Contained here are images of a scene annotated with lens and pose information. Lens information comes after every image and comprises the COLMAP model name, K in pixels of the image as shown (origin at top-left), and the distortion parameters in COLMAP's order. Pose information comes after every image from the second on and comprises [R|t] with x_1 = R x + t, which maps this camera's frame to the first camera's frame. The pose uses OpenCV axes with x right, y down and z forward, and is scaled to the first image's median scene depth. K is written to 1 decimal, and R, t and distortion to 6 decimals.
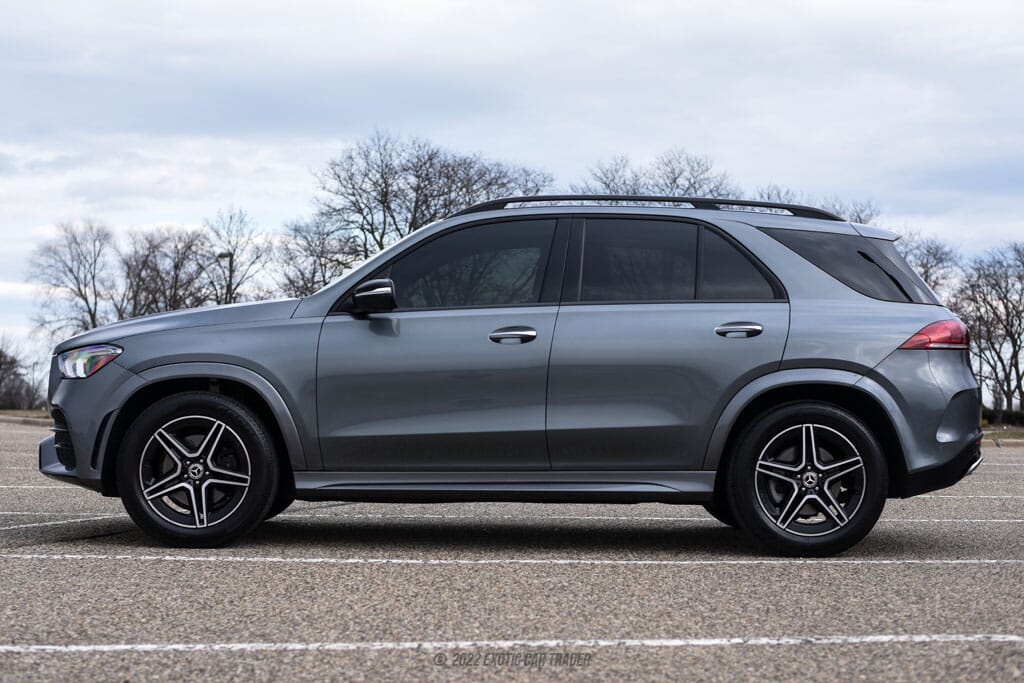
lens RADIAL K [[1946.5, 0, 512.0], [0, 1946.5, 341.5], [0, 0, 1]] dist [0.003672, 0.062759]
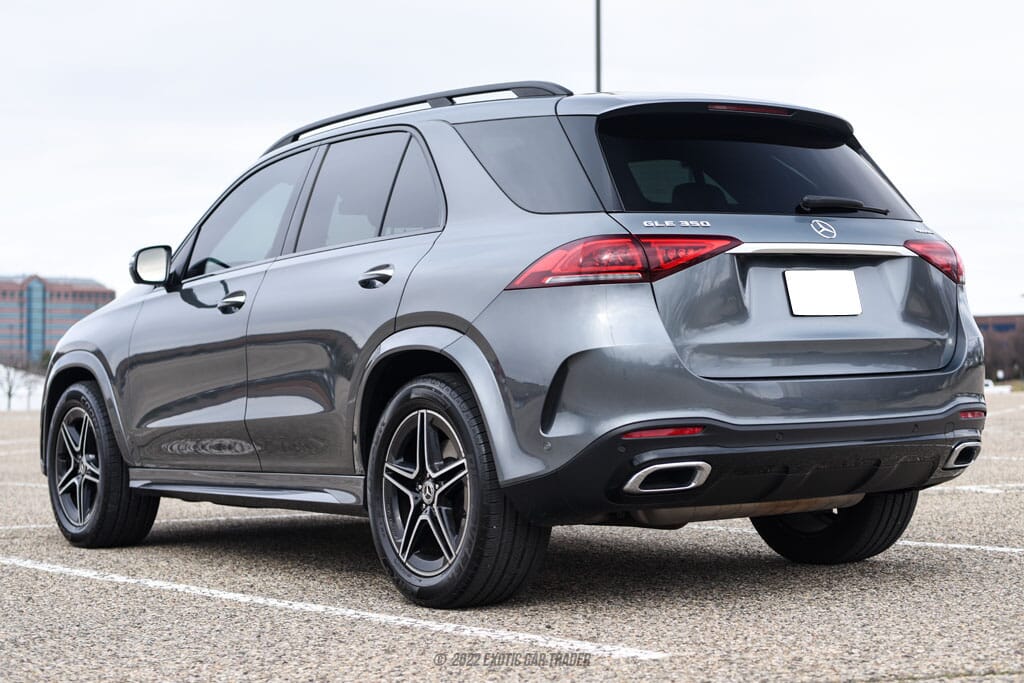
lens RADIAL K [[1946.5, 0, 512.0], [0, 1946.5, 341.5], [0, 0, 1]] dist [0.003672, 0.062759]
pose [[0.523688, -0.039699, -0.850985, 0.742873], [0.046203, 0.998767, -0.018160, 0.032551], [0.850656, -0.029808, 0.524877, 0.672850]]
